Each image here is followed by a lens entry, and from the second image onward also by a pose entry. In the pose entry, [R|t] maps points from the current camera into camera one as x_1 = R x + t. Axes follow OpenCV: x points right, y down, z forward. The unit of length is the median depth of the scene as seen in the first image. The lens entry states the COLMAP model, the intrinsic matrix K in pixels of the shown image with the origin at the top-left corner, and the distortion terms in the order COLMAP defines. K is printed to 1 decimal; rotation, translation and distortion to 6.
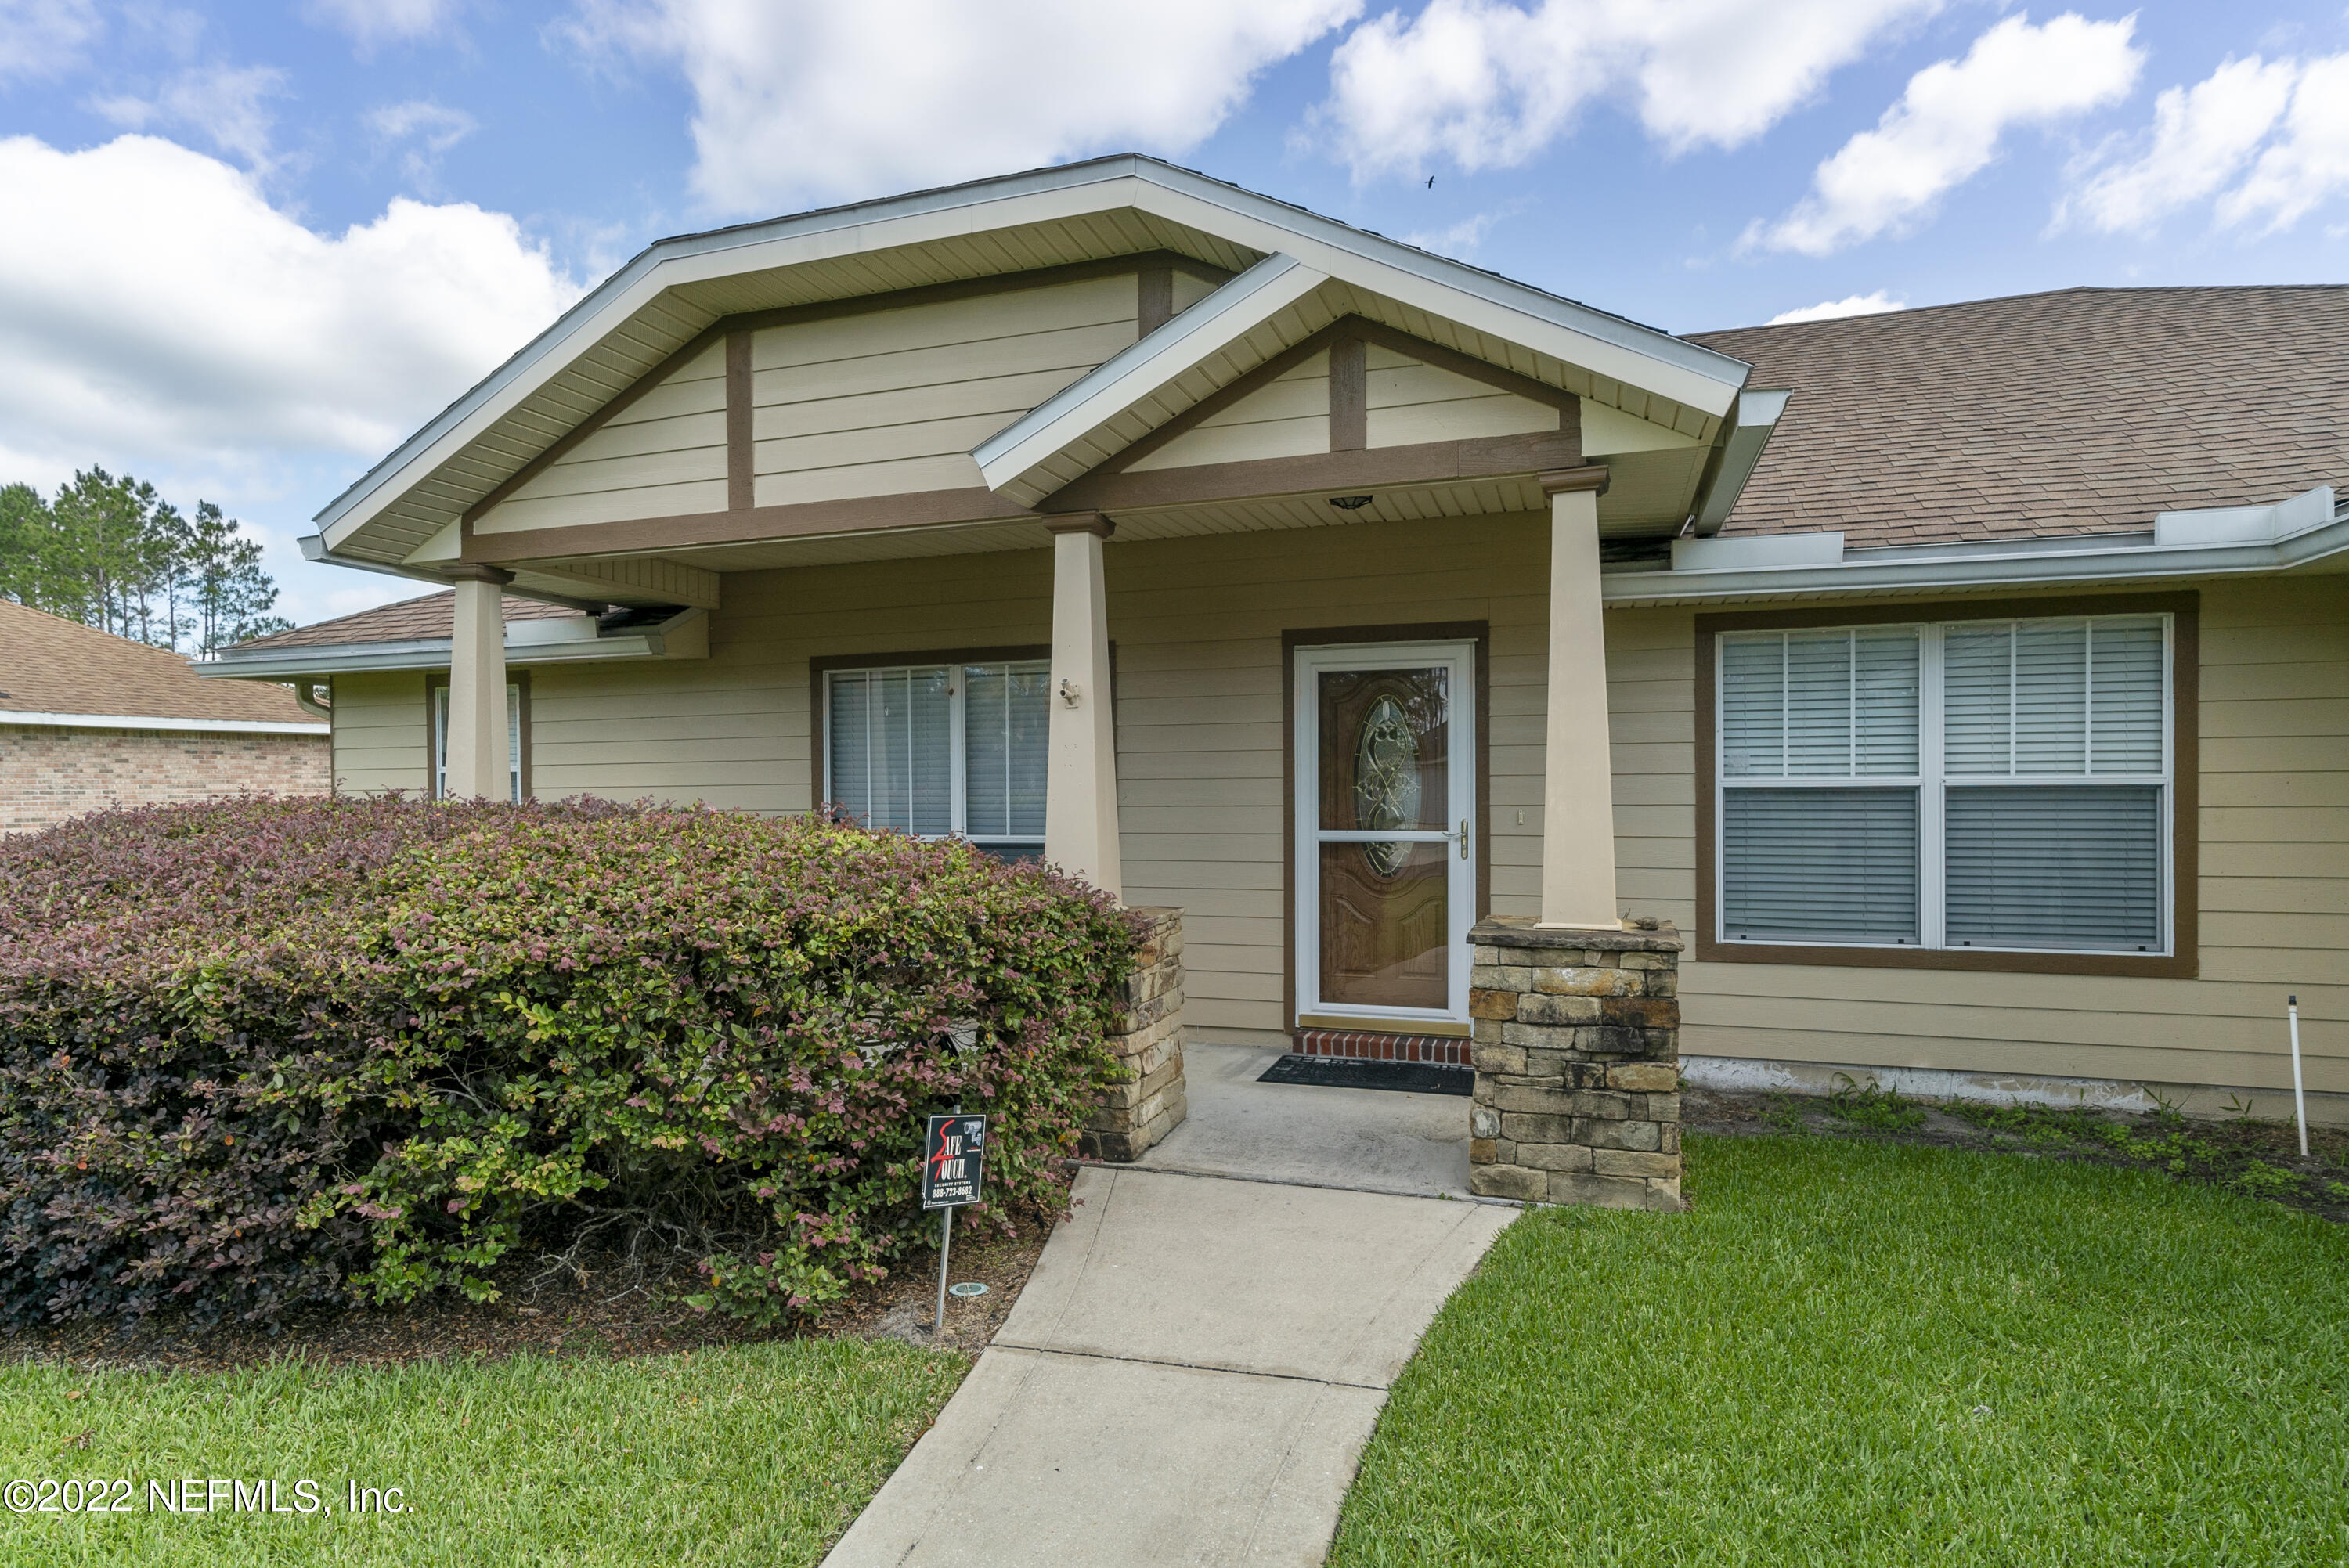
lens RADIAL K [[1256.2, 0, 1171.3], [0, 1256.2, 804.8], [0, 0, 1]] dist [0.010225, -0.000847]
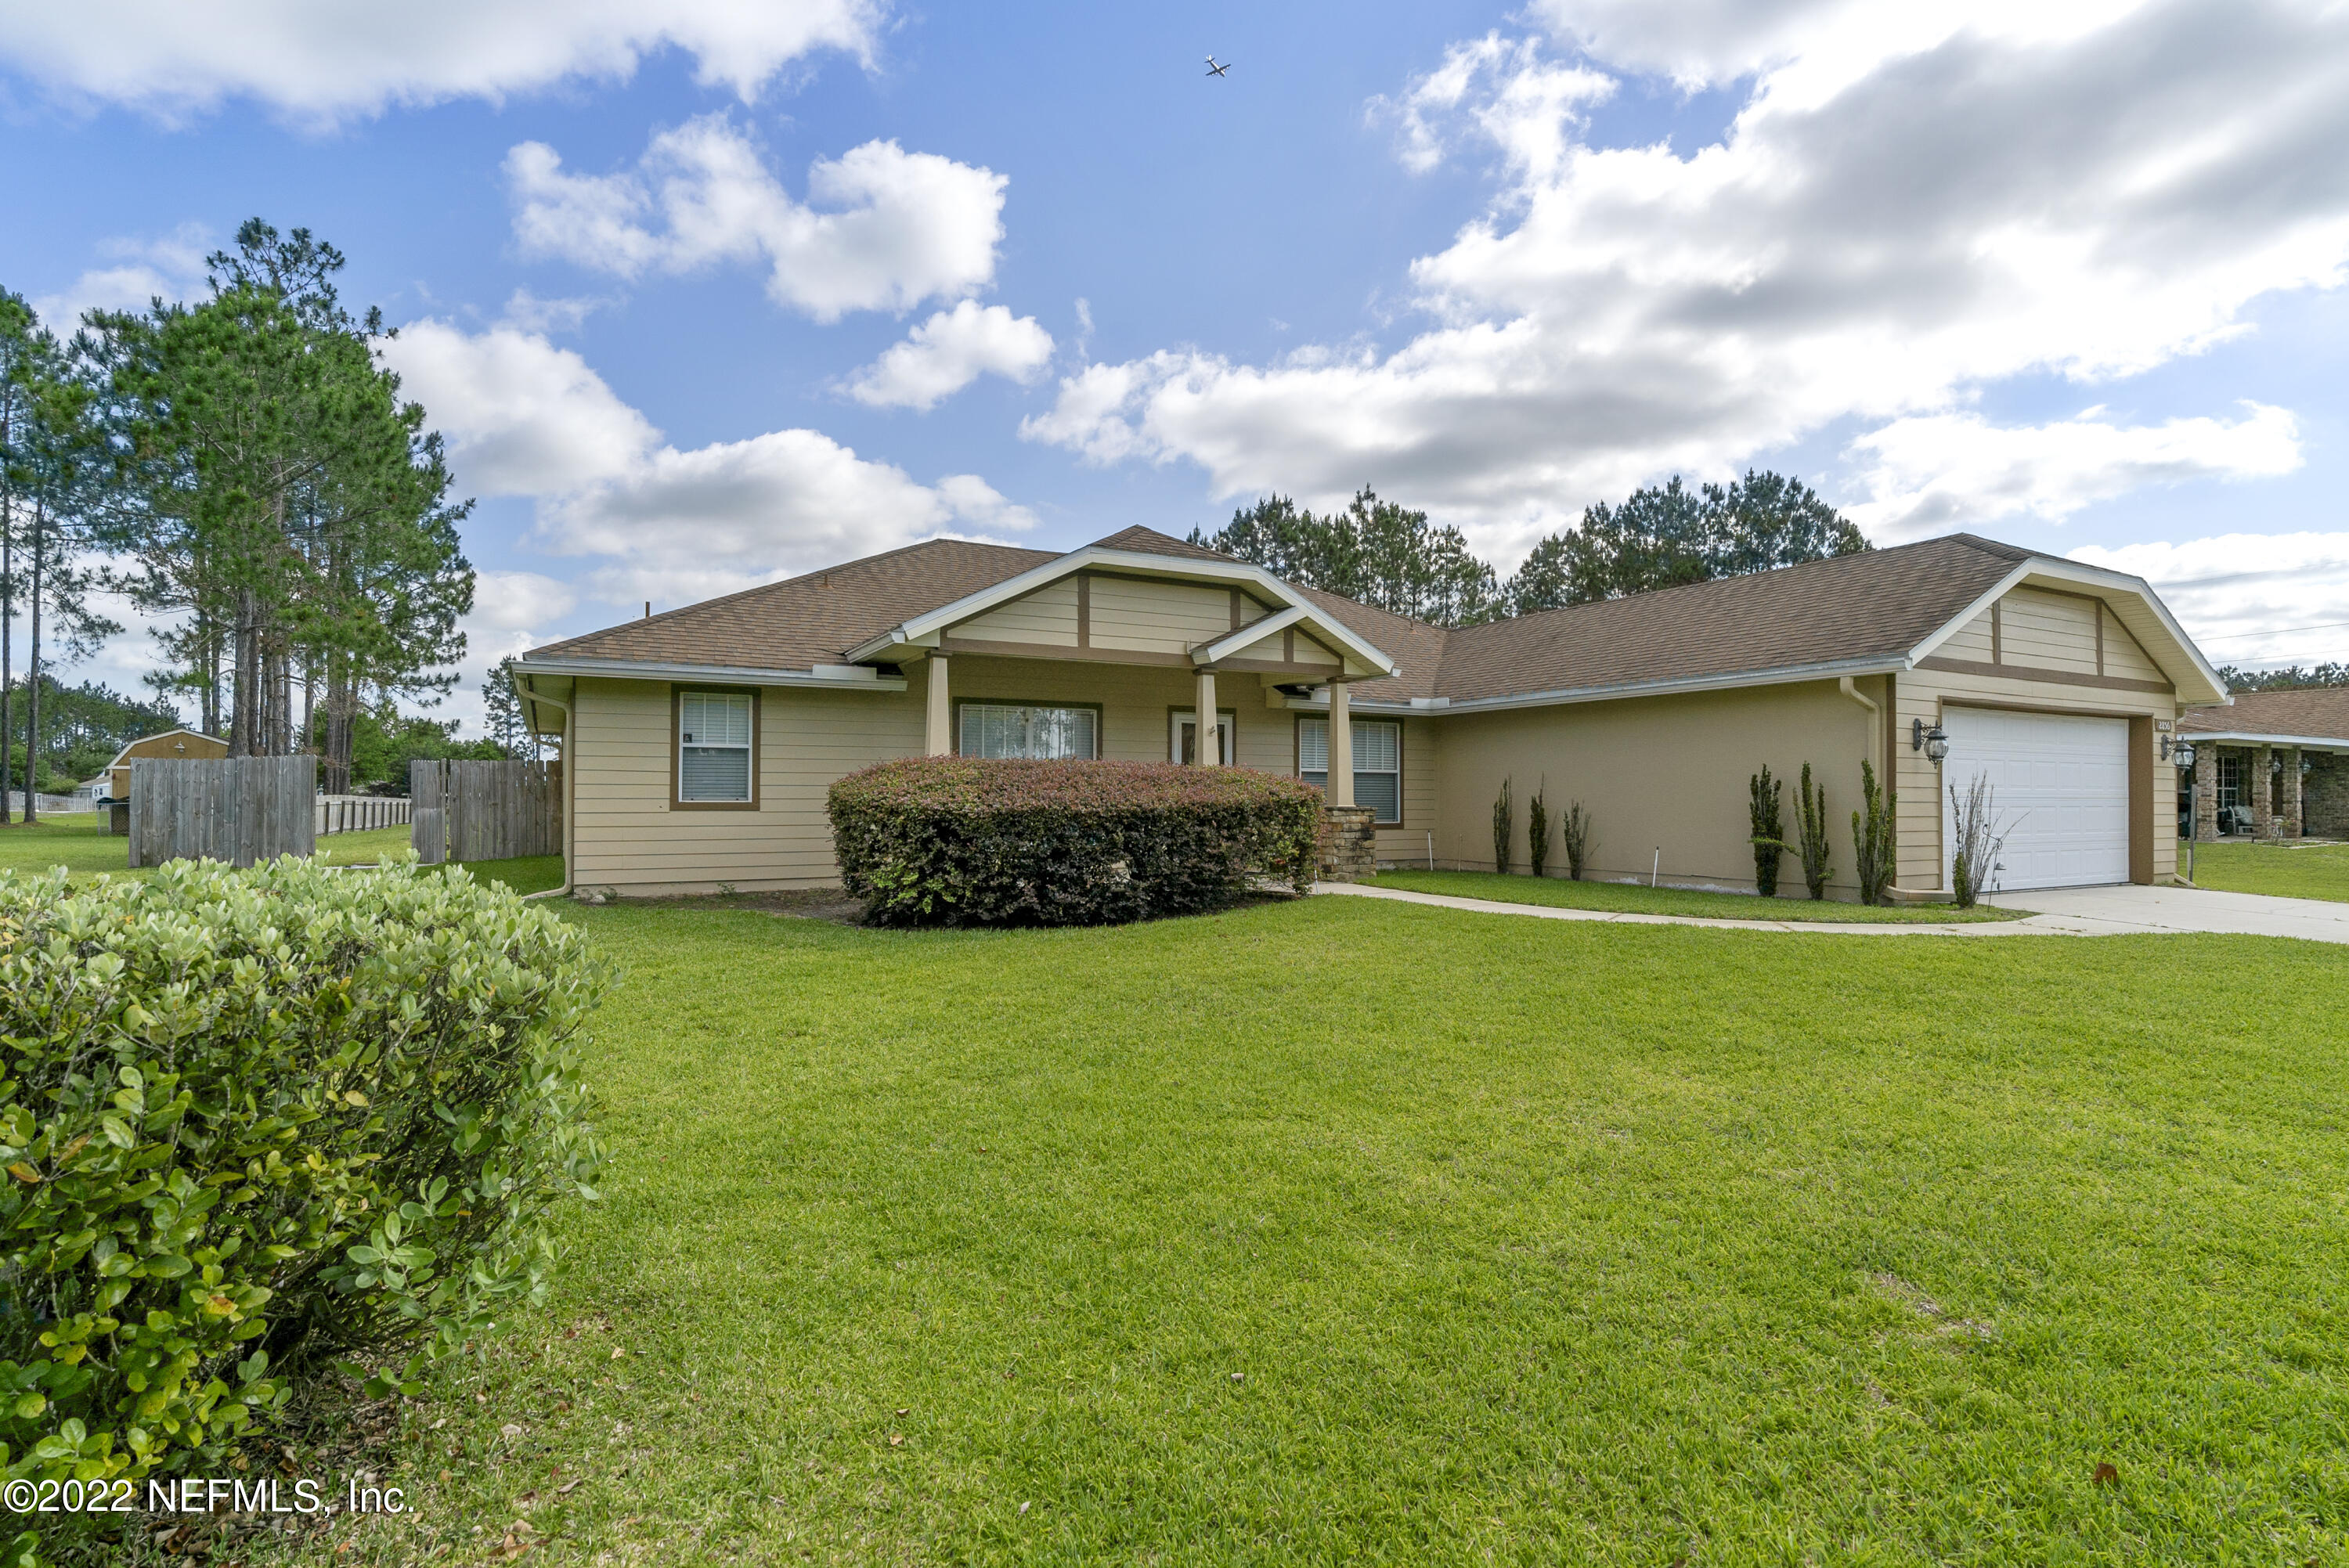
lens RADIAL K [[1149.5, 0, 1182.1], [0, 1149.5, 775.7], [0, 0, 1]] dist [-0.004275, 0.000461]
pose [[0.658330, 0.025010, 0.752314, -1.702136], [0.004974, 0.999282, -0.037572, 0.091638], [-0.752713, 0.028477, 0.657733, -0.554055]]
